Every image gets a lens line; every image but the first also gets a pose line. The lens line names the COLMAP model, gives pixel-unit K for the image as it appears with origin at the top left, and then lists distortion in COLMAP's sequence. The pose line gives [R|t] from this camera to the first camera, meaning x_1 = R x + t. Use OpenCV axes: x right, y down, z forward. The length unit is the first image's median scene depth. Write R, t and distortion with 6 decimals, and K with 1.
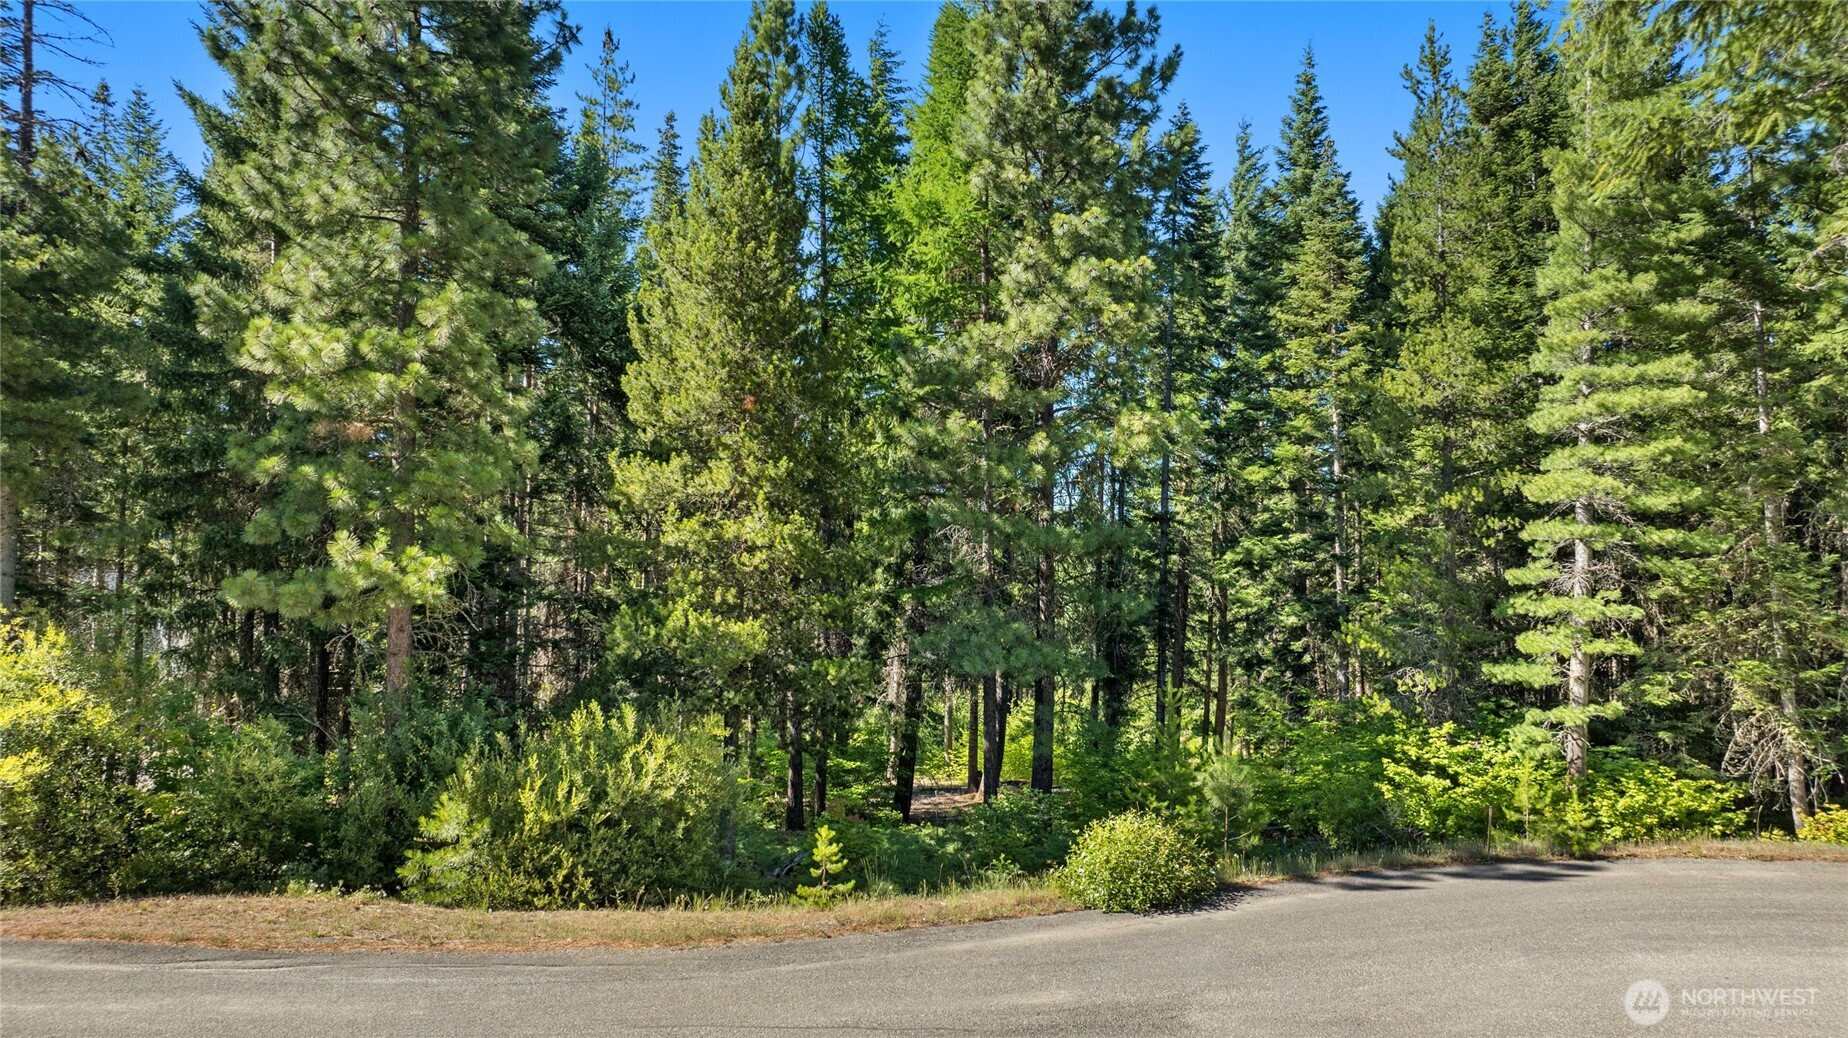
lens RADIAL K [[1316.5, 0, 925.1], [0, 1316.5, 512.5], [0, 0, 1]] dist [-0.009274, 0.008995]
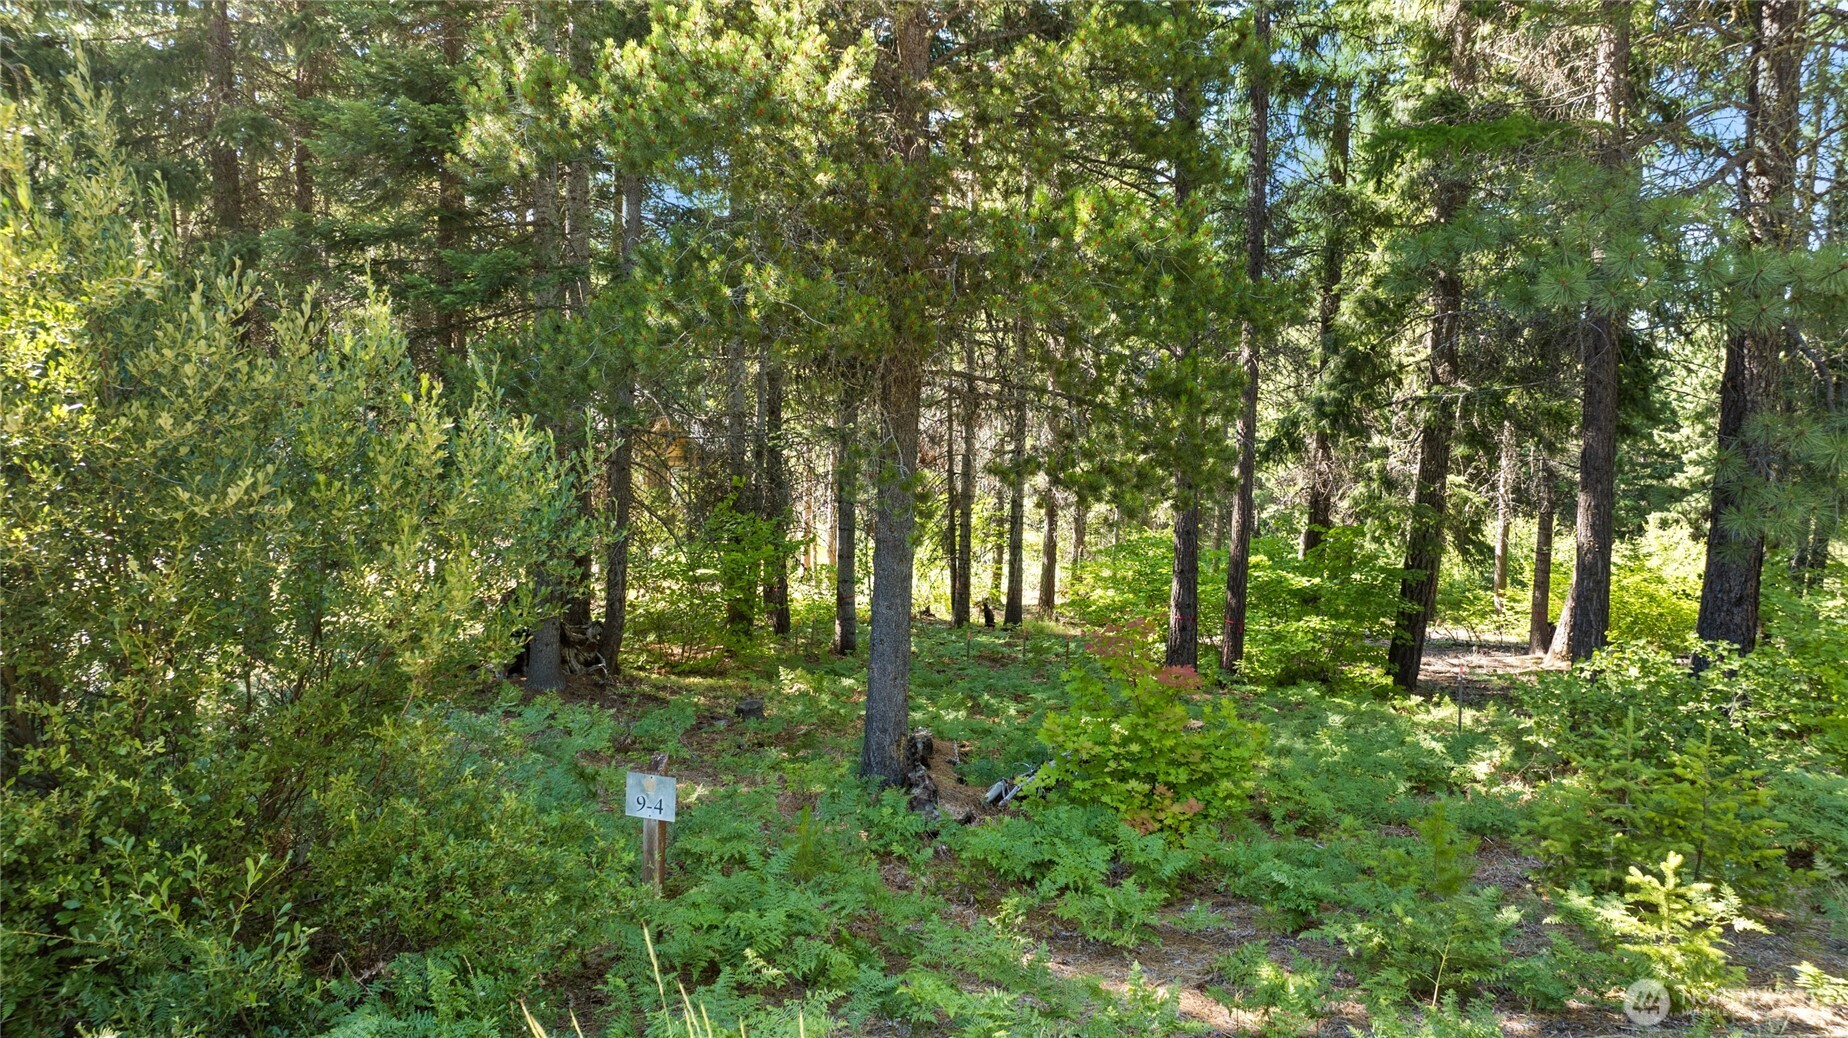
lens RADIAL K [[1316.5, 0, 931.8], [0, 1316.5, 515.1], [0, 0, 1]] dist [-0.009274, 0.008995]
pose [[0.921824, 0.037047, -0.385834, 0.010912], [0.007912, 0.993416, 0.114290, 0.086481], [0.387527, -0.108408, 0.915462, 0.380267]]
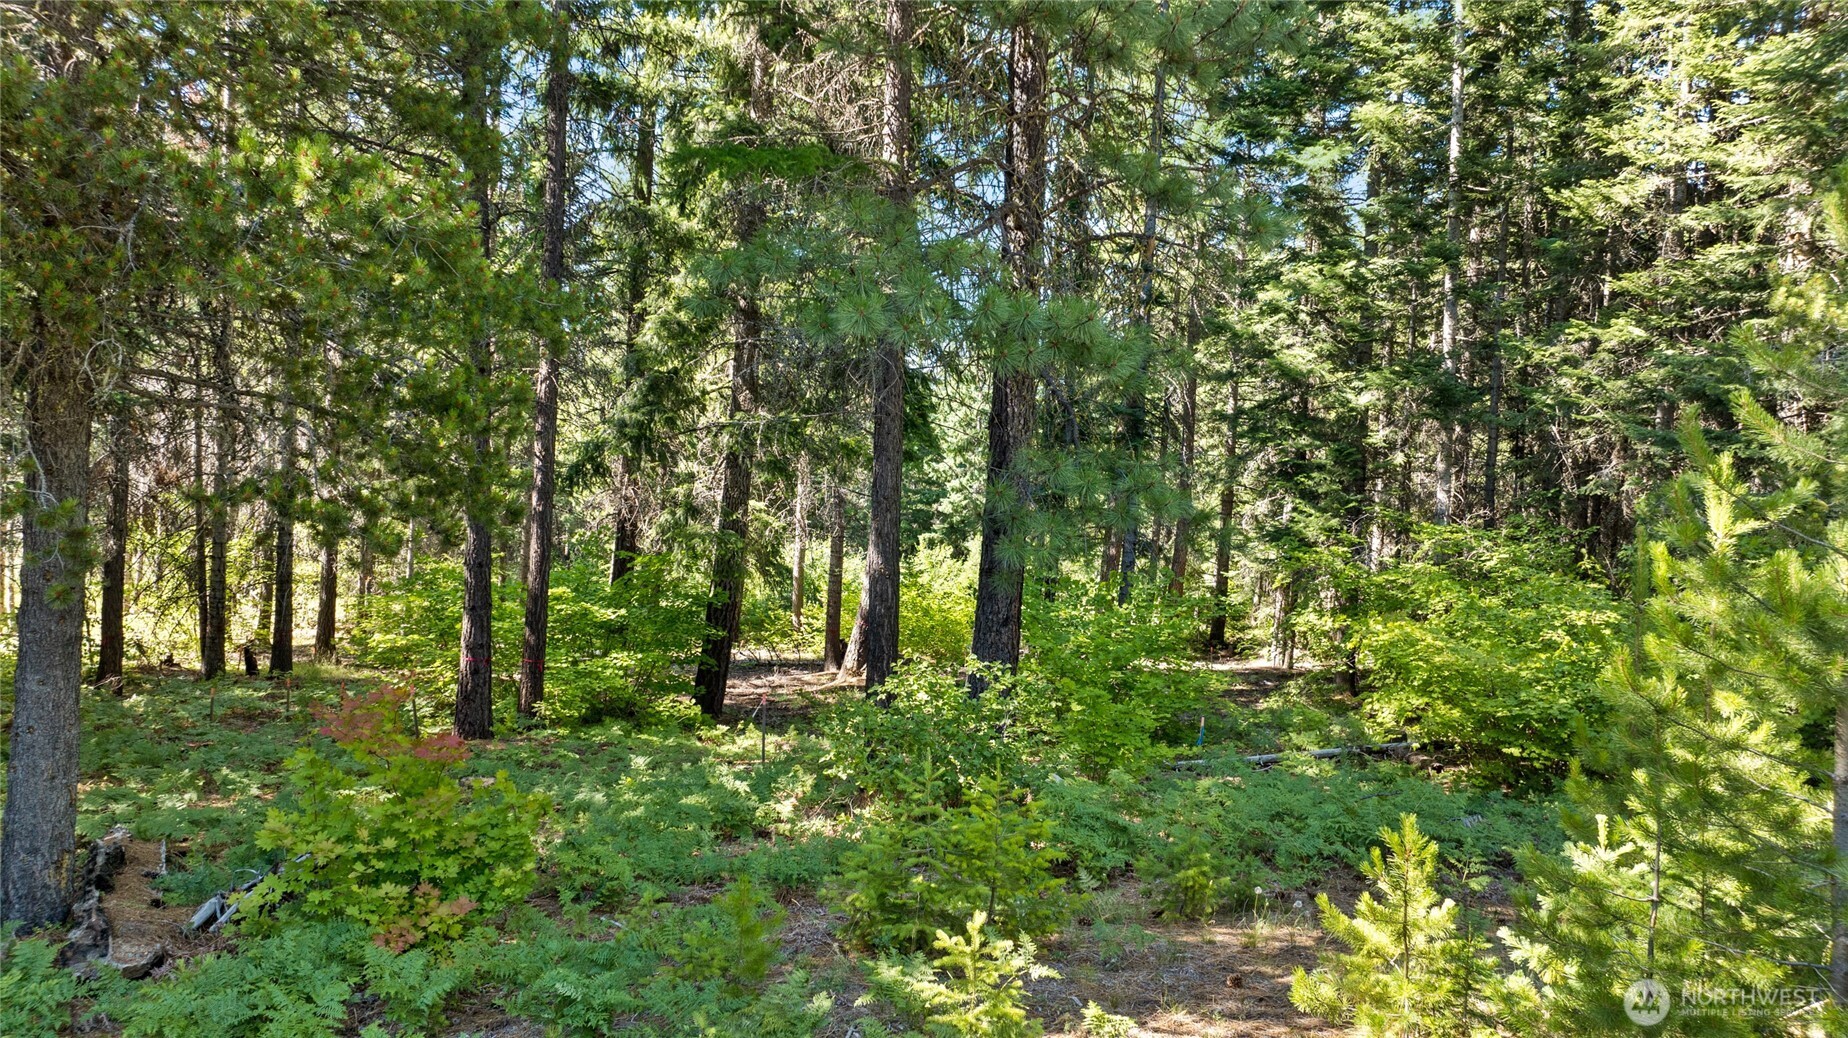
lens RADIAL K [[1316.5, 0, 928.3], [0, 1316.5, 516.2], [0, 0, 1]] dist [-0.009274, 0.008995]
pose [[0.993357, 0.028484, 0.111490, 0.010177], [-0.038590, 0.995233, 0.089561, 0.087691], [-0.108408, -0.093269, 0.989722, 0.407885]]
